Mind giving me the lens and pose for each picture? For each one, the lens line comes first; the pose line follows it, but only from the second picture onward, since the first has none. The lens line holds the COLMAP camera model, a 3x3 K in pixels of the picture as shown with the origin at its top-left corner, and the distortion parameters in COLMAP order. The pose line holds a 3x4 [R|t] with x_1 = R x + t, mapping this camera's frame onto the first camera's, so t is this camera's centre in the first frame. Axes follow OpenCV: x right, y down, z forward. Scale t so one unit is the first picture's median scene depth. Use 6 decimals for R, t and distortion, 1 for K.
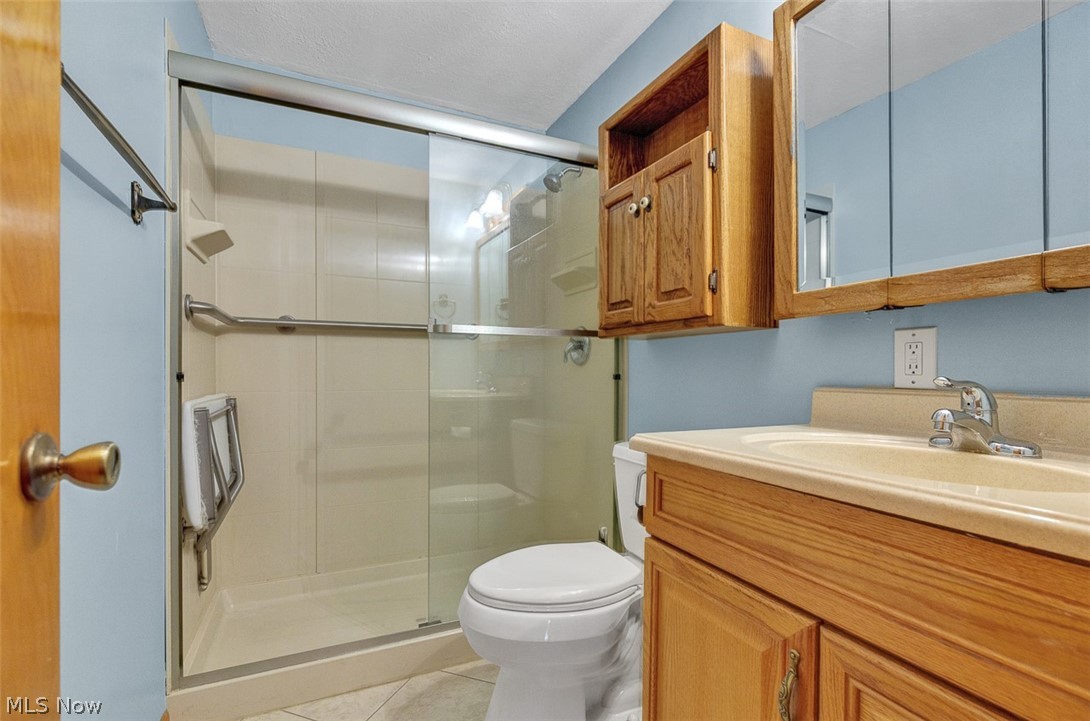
lens RADIAL K [[506.7, 0, 545.0], [0, 506.7, 360.5], [0, 0, 1]] dist [0.015729, -0.008864]
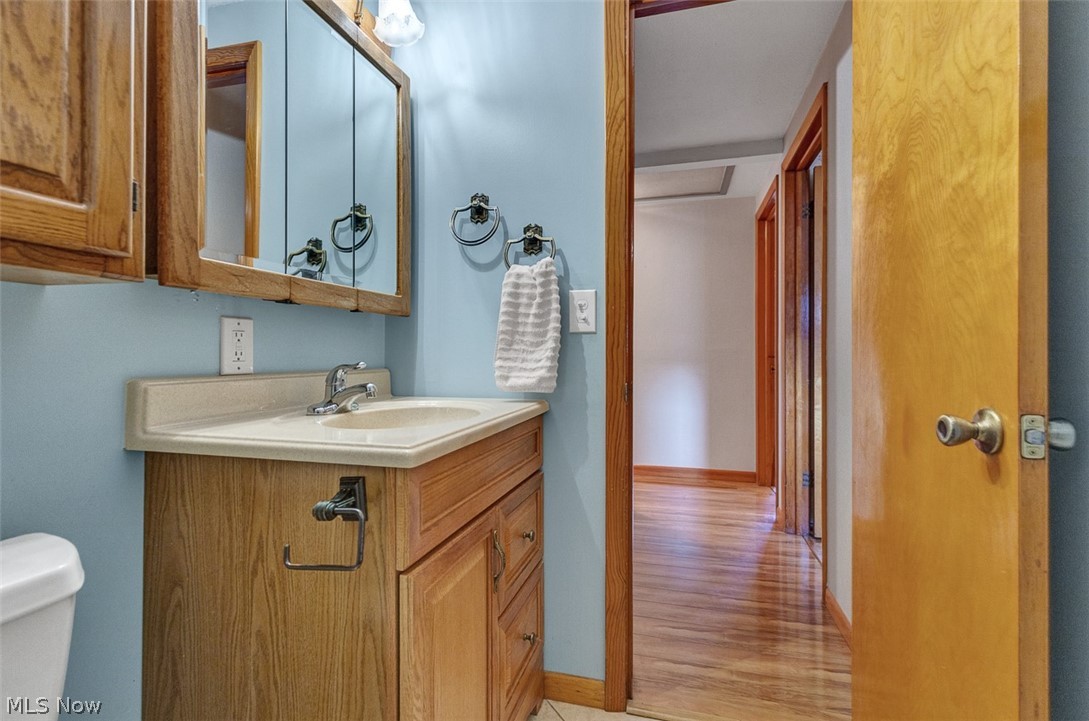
lens RADIAL K [[506.3, 0, 544.5], [0, 506.3, 360.5], [0, 0, 1]] dist [0.015729, -0.008864]
pose [[-0.762784, -0.004002, 0.646641, -0.451005], [-0.007890, 0.999964, -0.003118, 0.024278], [-0.646605, -0.007480, -0.762788, 1.371578]]
